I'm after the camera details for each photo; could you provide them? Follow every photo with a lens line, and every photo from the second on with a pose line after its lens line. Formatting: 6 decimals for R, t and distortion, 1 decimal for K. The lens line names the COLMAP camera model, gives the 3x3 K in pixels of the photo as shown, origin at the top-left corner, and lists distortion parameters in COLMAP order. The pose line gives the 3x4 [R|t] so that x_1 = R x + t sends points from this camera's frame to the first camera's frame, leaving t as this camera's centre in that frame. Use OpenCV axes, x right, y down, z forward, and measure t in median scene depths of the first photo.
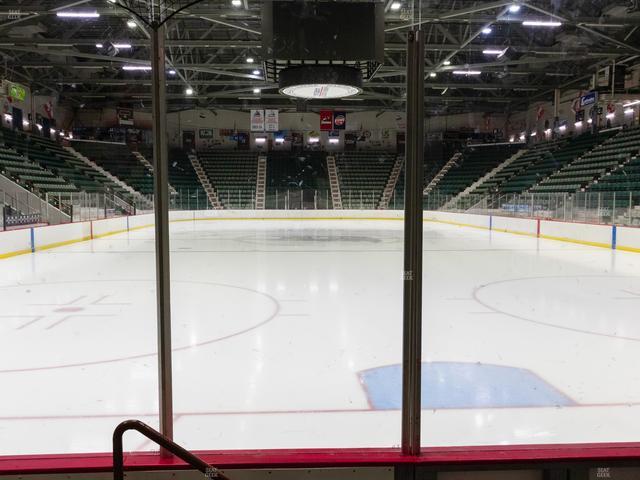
lens RADIAL K [[576.7, 0, 320.0], [0, 576.7, 240.0], [0, 0, 1]] dist [-0.000089, 0.004048]
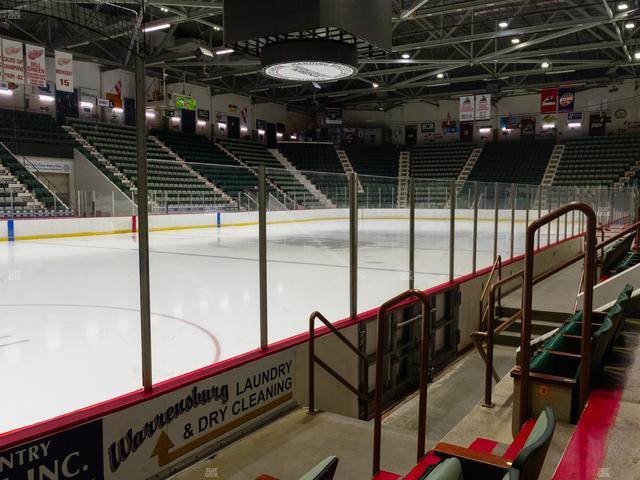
lens RADIAL K [[588.0, 0, 320.0], [0, 588.0, 240.0], [0, 0, 1]] dist [0.011488, -0.009963]
pose [[0.811097, 0.043854, -0.583265, 0.345005], [-0.043179, 0.998954, 0.015063, -0.012403], [0.583315, 0.012967, 0.812142, 0.186460]]
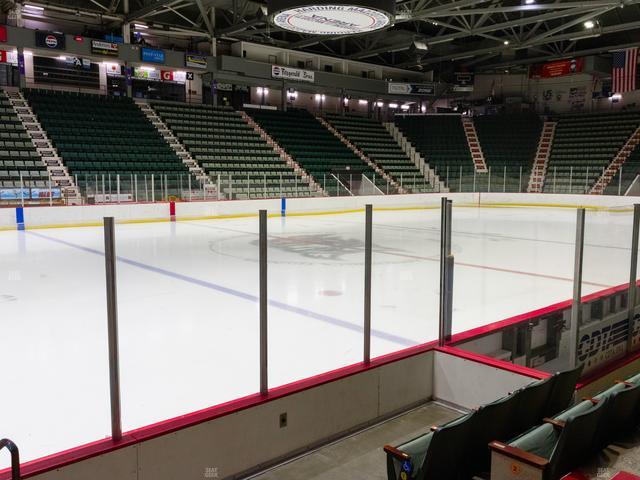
lens RADIAL K [[590.9, 0, 317.2], [0, 590.9, 240.1], [0, 0, 1]] dist [0.005556, -0.009667]
pose [[0.605290, 0.095776, -0.790222, 0.347723], [-0.062727, 0.995387, 0.072596, -0.035872], [0.793529, 0.005627, 0.608506, 0.367704]]
